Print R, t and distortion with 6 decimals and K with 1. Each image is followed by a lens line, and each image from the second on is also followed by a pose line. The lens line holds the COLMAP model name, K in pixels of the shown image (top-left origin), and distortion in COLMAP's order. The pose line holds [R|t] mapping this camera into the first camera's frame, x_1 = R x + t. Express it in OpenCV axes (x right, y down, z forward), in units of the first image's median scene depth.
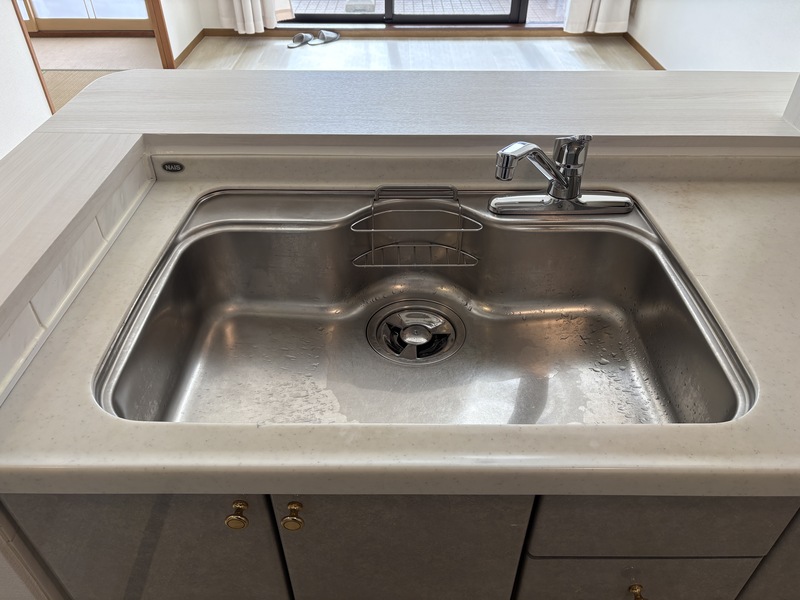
lens RADIAL K [[603.9, 0, 400.0], [0, 603.9, 300.0], [0, 0, 1]] dist [0.022567, -0.009287]
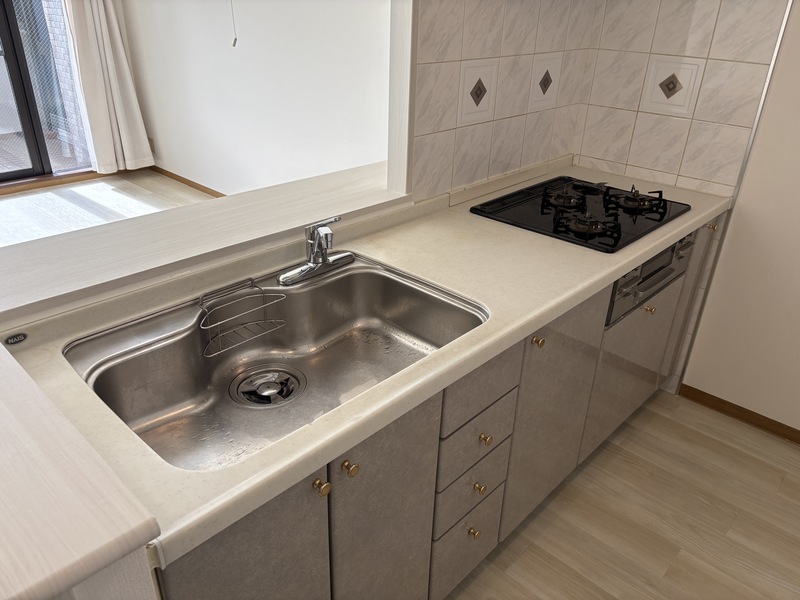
lens RADIAL K [[603.9, 0, 400.0], [0, 603.9, 300.0], [0, 0, 1]] dist [0.022567, -0.009287]
pose [[0.686800, -0.314302, 0.655378, -0.591878], [0.430577, 0.902365, -0.018471, 0.031194], [-0.585584, 0.294876, 0.755075, -0.233008]]
